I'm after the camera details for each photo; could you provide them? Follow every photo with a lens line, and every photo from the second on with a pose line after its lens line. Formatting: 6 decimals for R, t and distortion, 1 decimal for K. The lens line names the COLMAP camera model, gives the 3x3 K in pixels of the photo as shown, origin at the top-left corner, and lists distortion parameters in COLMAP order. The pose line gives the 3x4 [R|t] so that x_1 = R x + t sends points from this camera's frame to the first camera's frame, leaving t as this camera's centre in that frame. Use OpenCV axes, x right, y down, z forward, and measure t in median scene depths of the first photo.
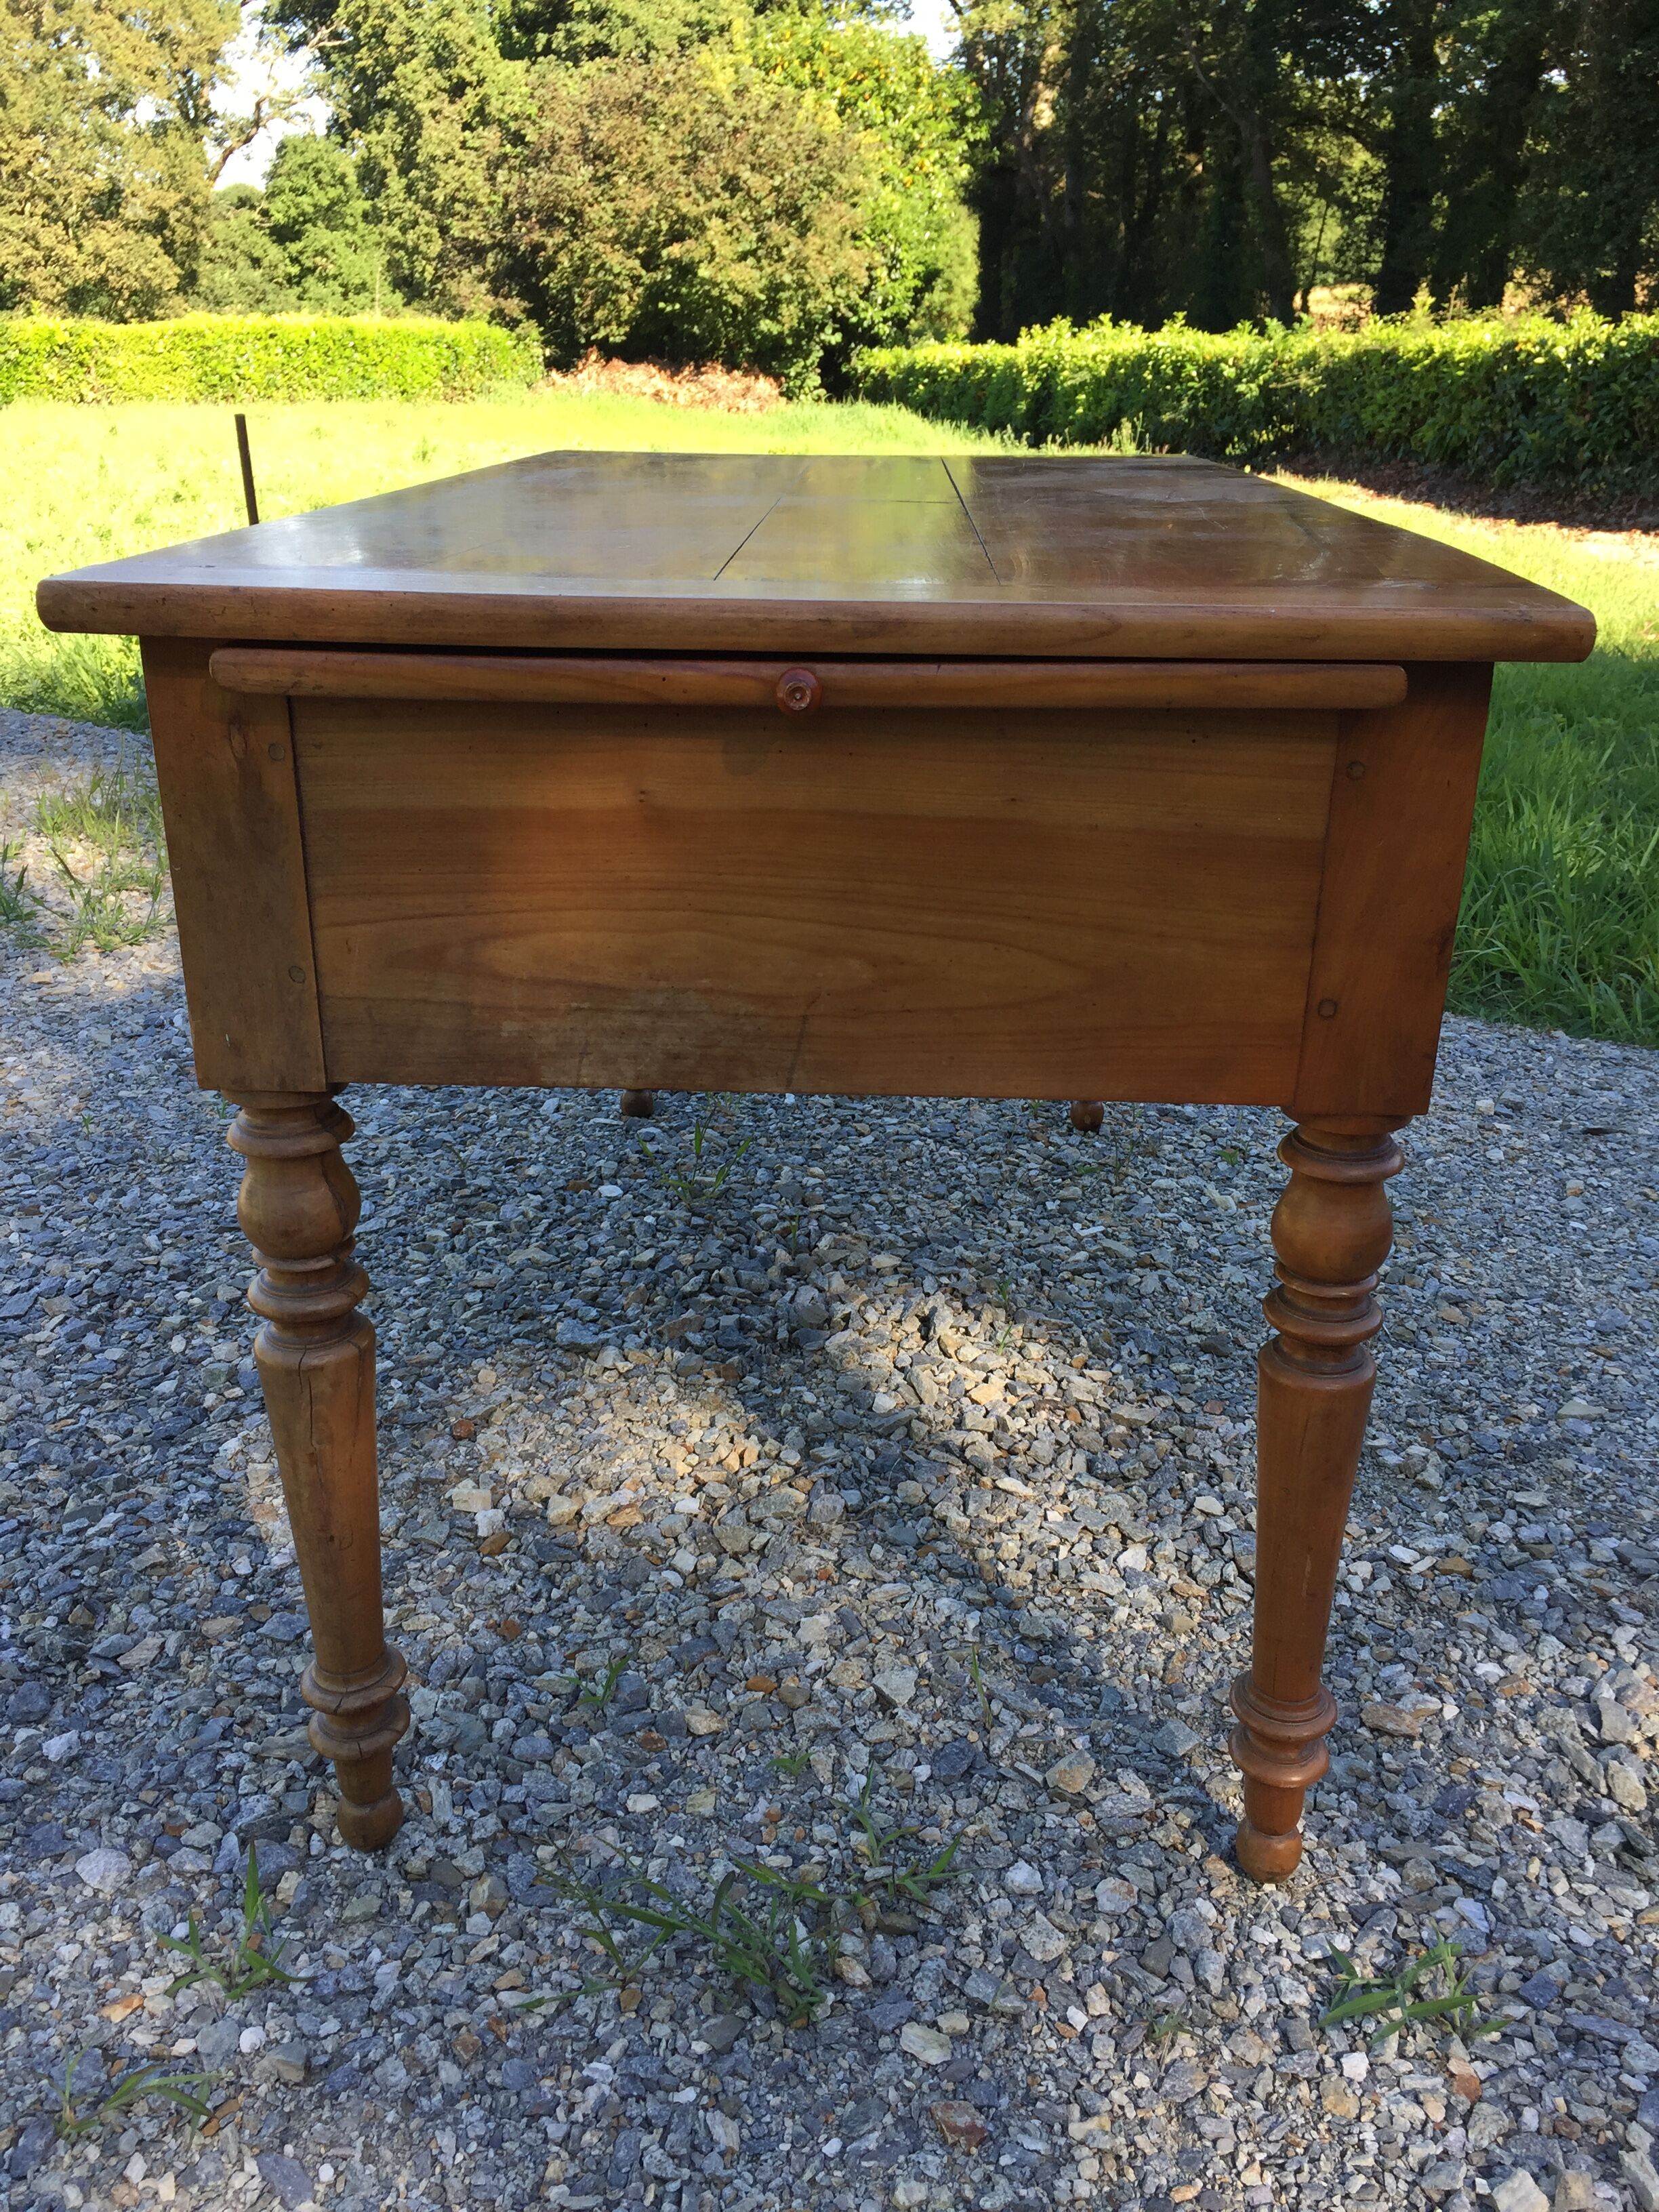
lens RADIAL K [[1878.2, 0, 832.6], [0, 1878.2, 1135.7], [0, 0, 1]] dist [0.086139, -0.119849]
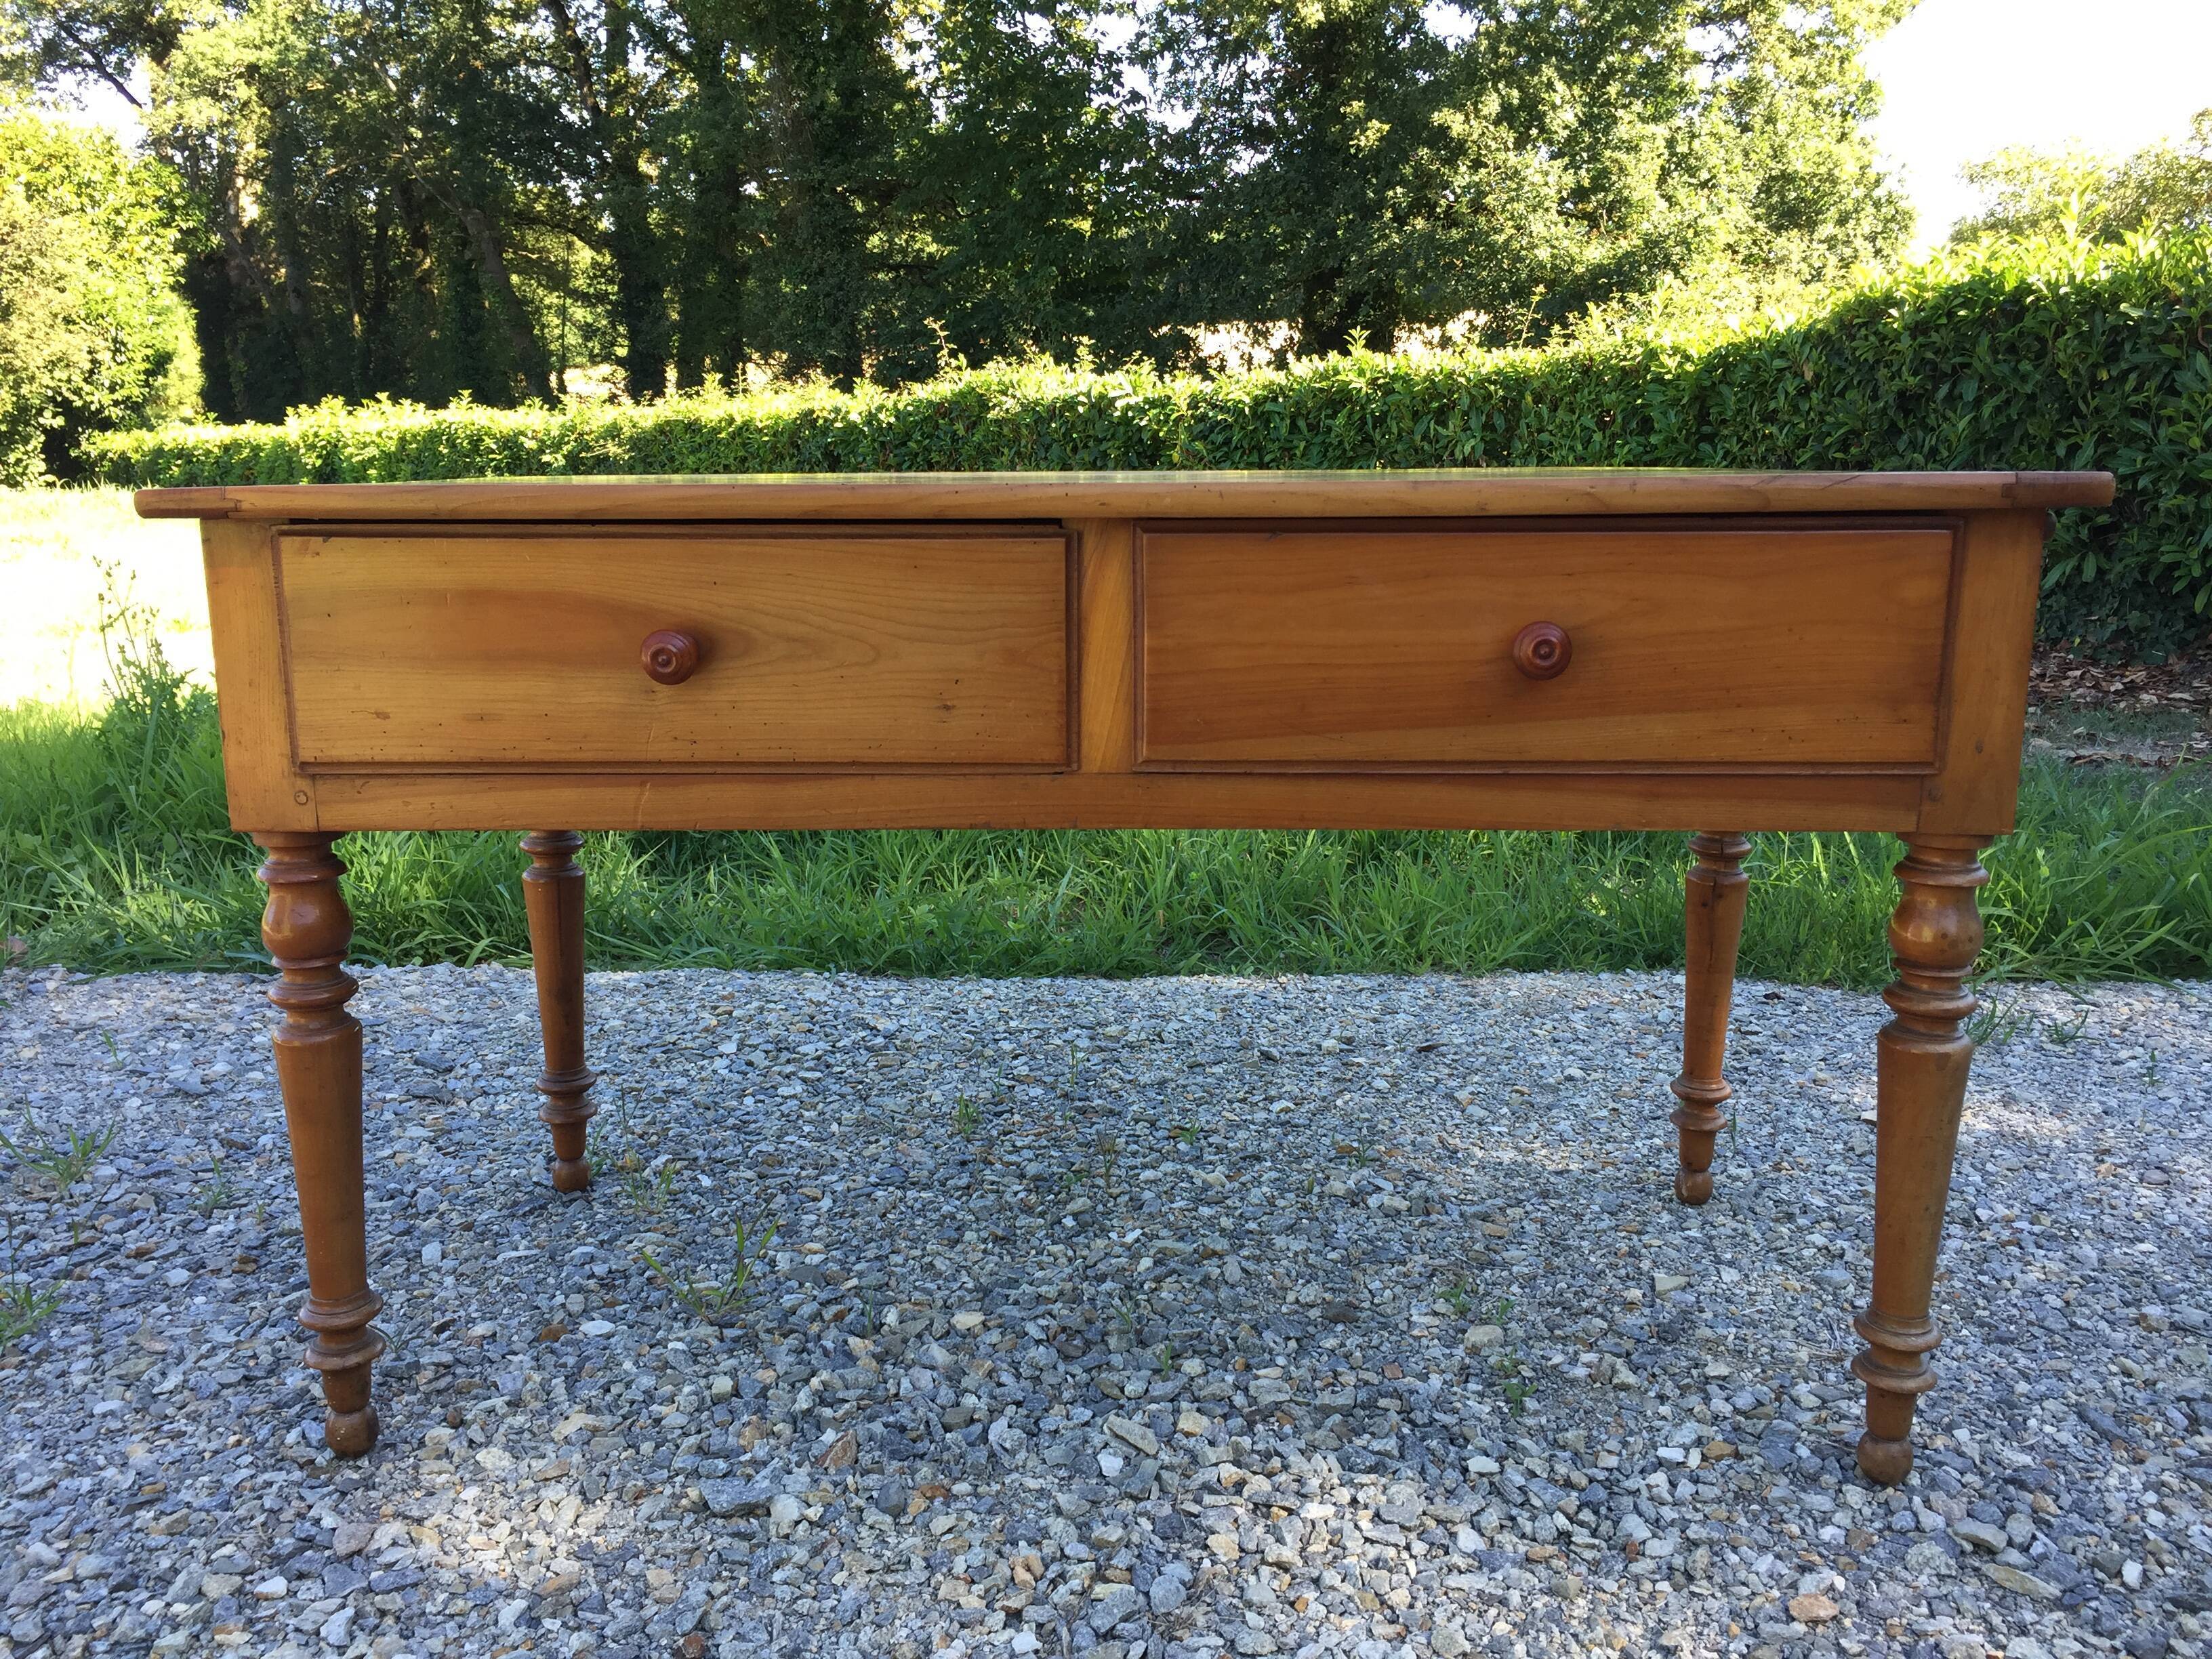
lens RADIAL K [[1879.9, 0, 1112.6], [0, 1879.9, 837.3], [0, 0, 1]] dist [0.084261, -0.114670]
pose [[0.871274, -0.132502, 0.472572, -0.349797], [0.213865, 0.969144, -0.122565, -0.035681], [-0.441750, 0.207854, 0.872728, 0.144039]]
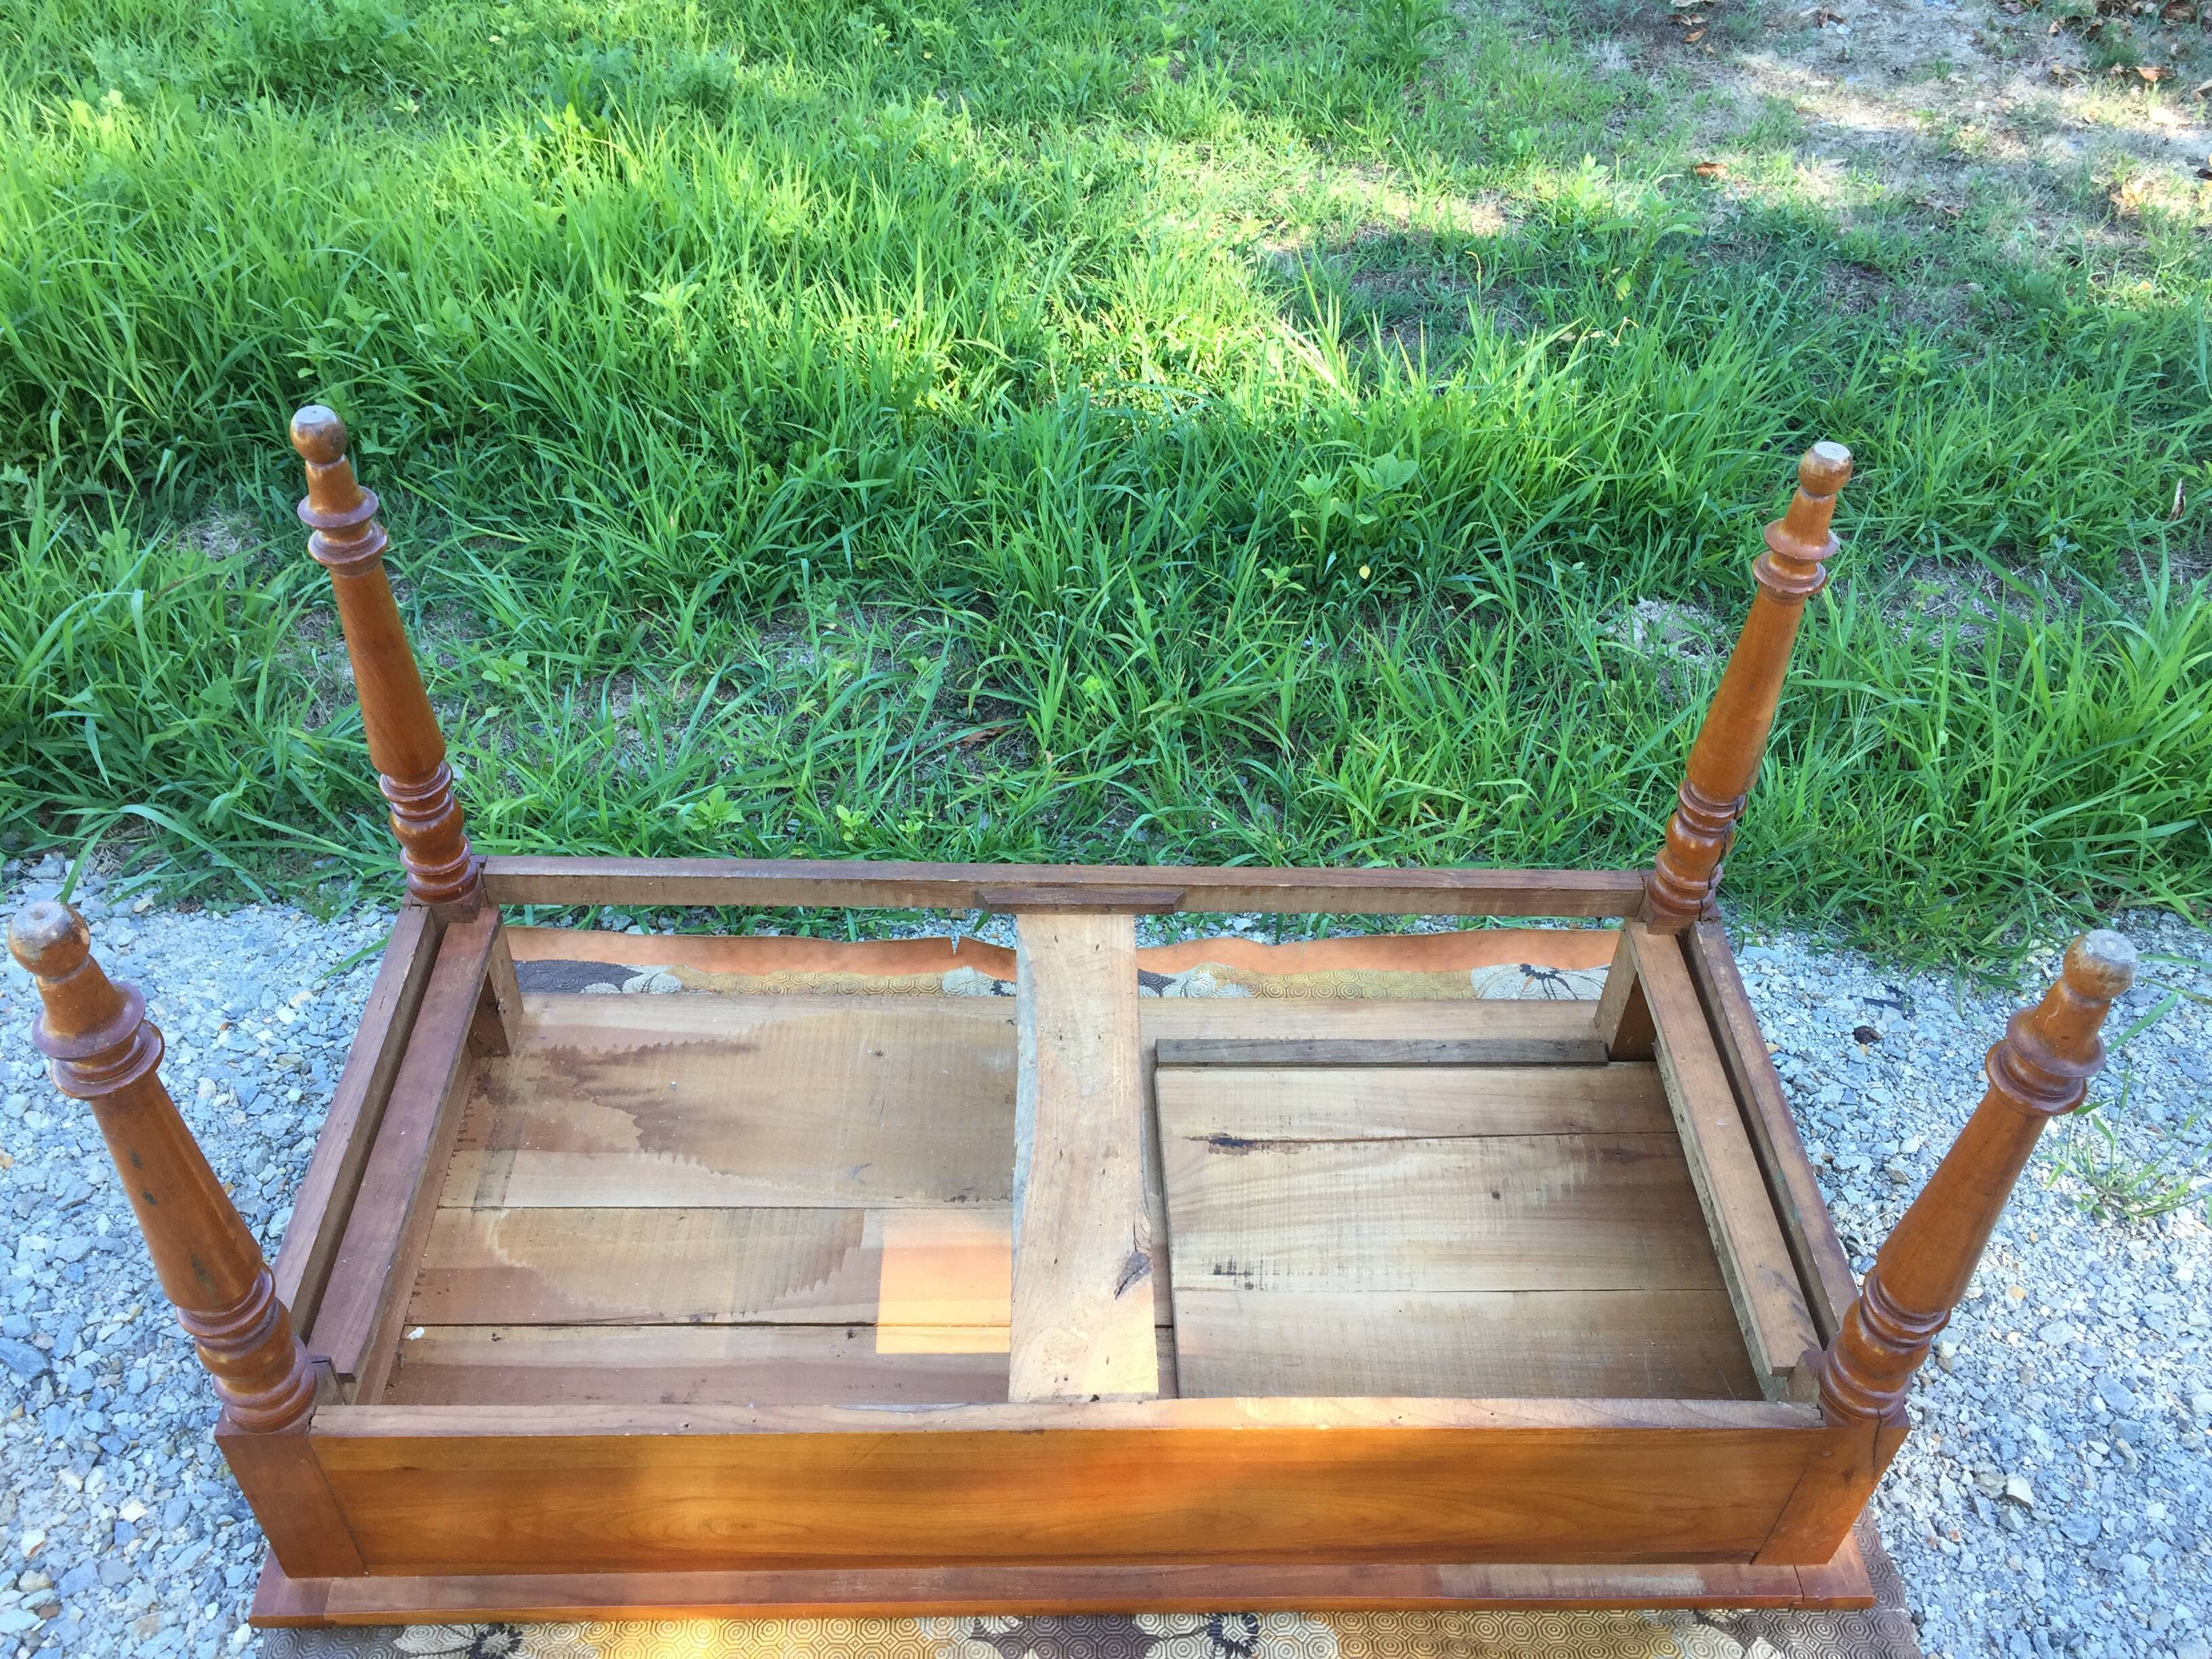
lens RADIAL K [[1879.9, 0, 1114.9], [0, 1879.9, 835.5], [0, 0, 1]] dist [0.084261, -0.114670]
pose [[0.833856, -0.380774, 0.399620, 0.048552], [0.202251, 0.884388, 0.420658, -0.719182], [-0.513595, -0.269944, 0.814463, 0.629224]]
